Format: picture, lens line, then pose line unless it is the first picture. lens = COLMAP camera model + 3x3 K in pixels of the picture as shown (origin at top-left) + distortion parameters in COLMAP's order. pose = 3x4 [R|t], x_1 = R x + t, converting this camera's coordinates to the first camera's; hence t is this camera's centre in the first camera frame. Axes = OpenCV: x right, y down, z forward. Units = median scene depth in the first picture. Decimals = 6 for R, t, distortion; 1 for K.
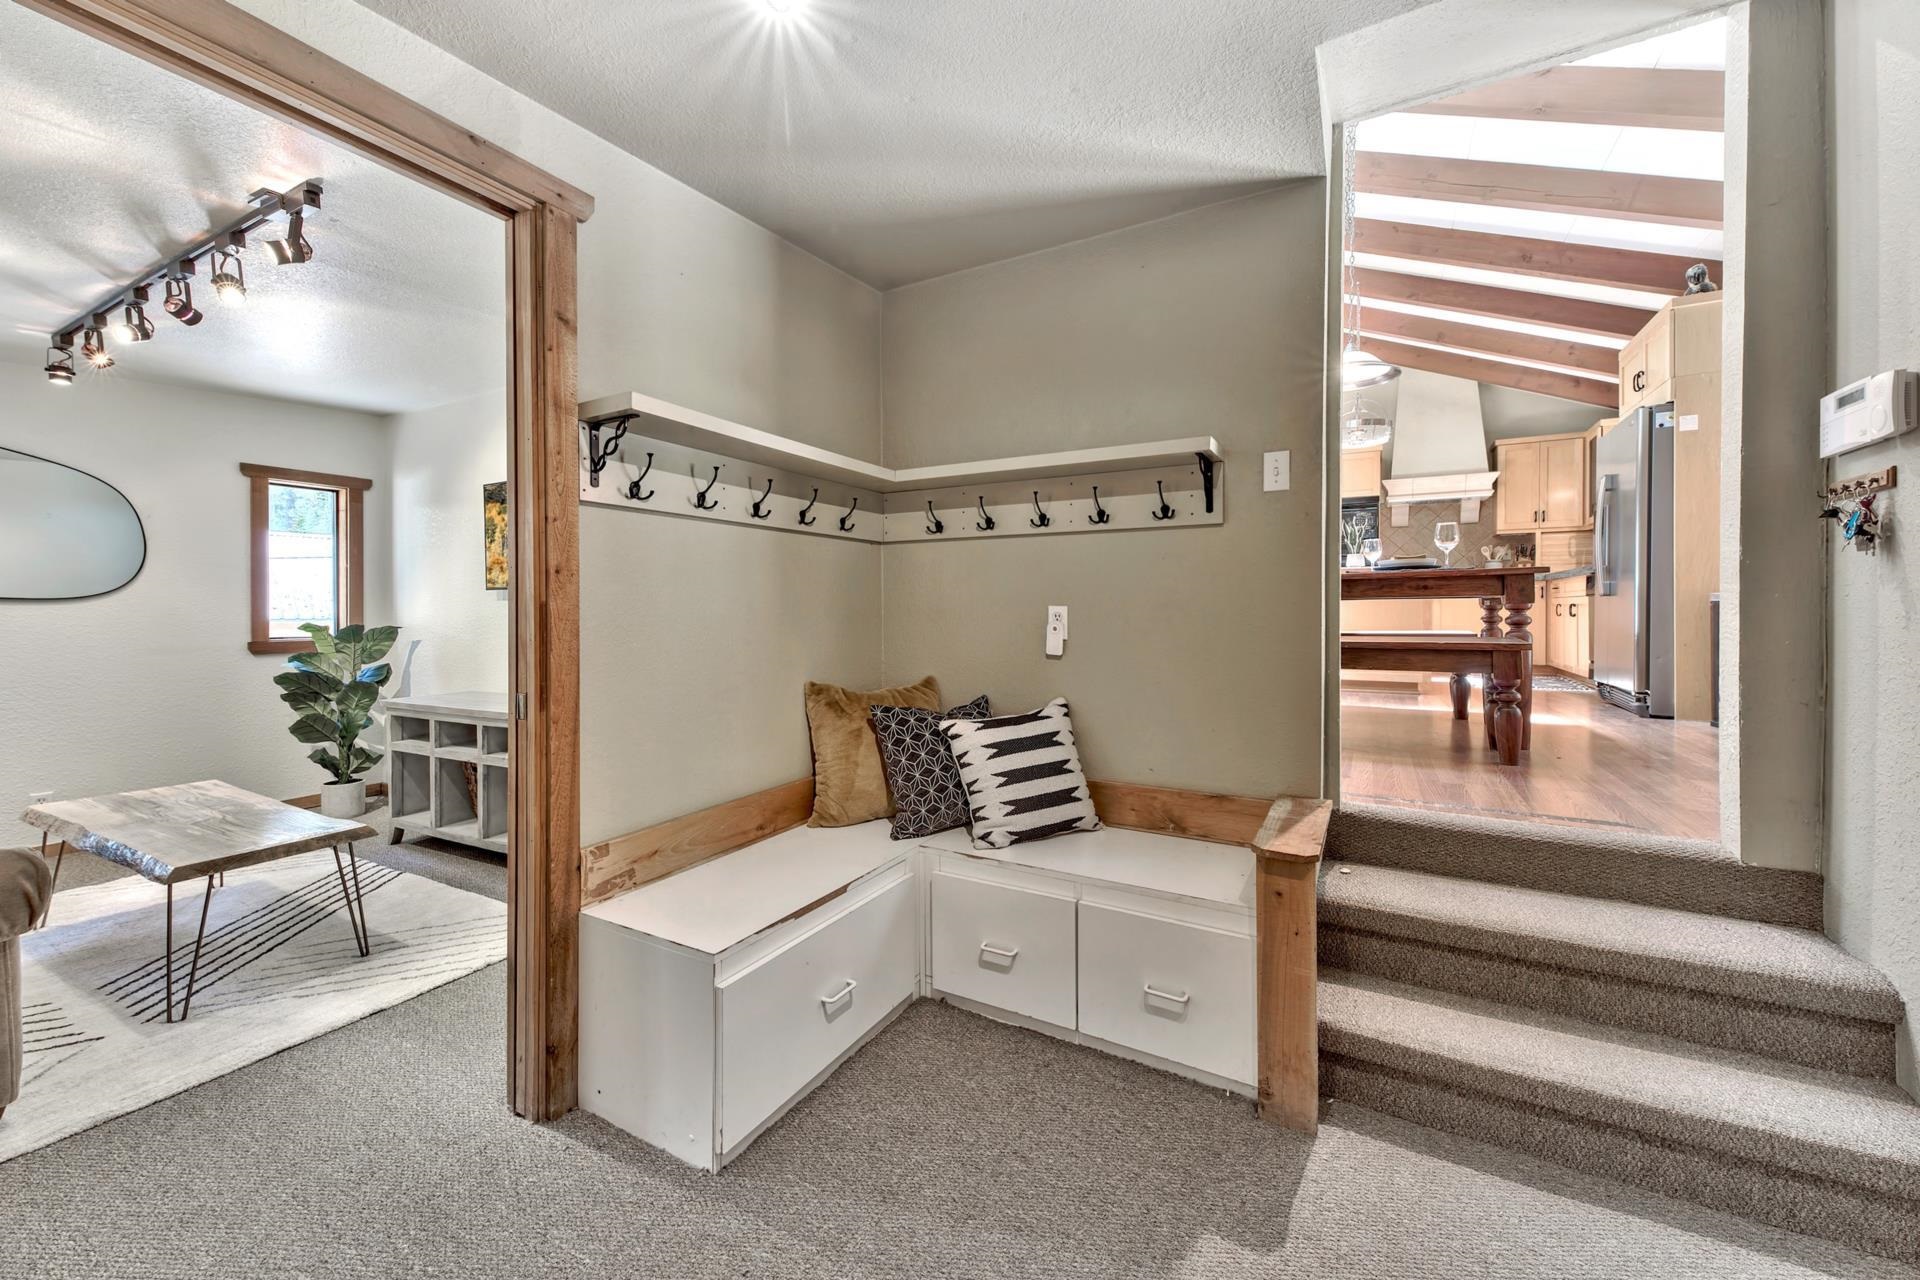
lens RADIAL K [[697.1, 0, 965.8], [0, 697.1, 614.8], [0, 0, 1]] dist [-0.001882, -0.000454]
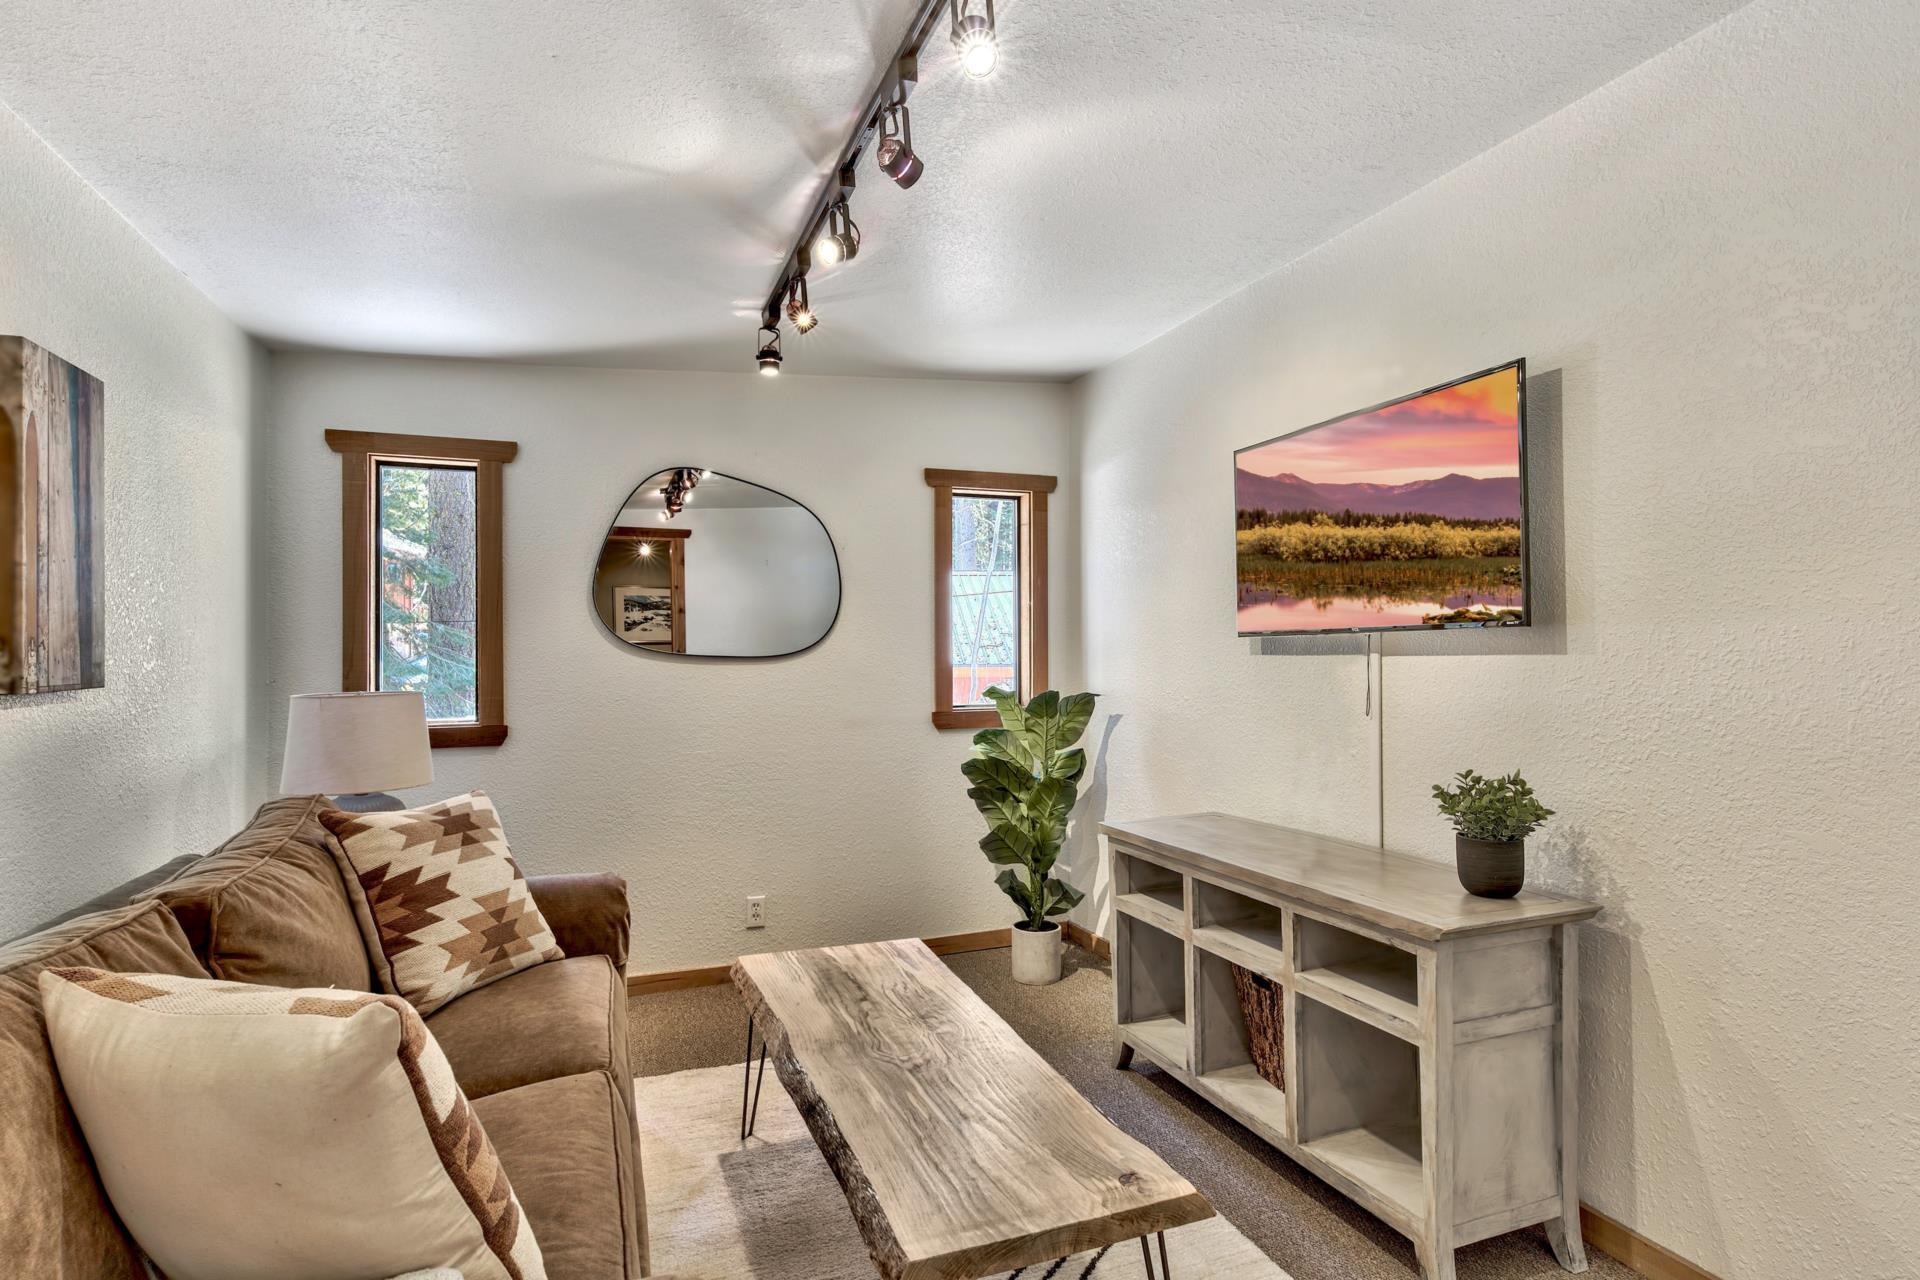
lens RADIAL K [[865.0, 0, 960.8], [0, 865.0, 618.8], [0, 0, 1]] dist [0.017421, -0.000132]
pose [[0.757879, -0.025401, -0.651900, -0.412185], [0.005215, 0.999446, -0.032881, -0.029007], [0.652374, 0.021520, 0.757592, 0.326012]]
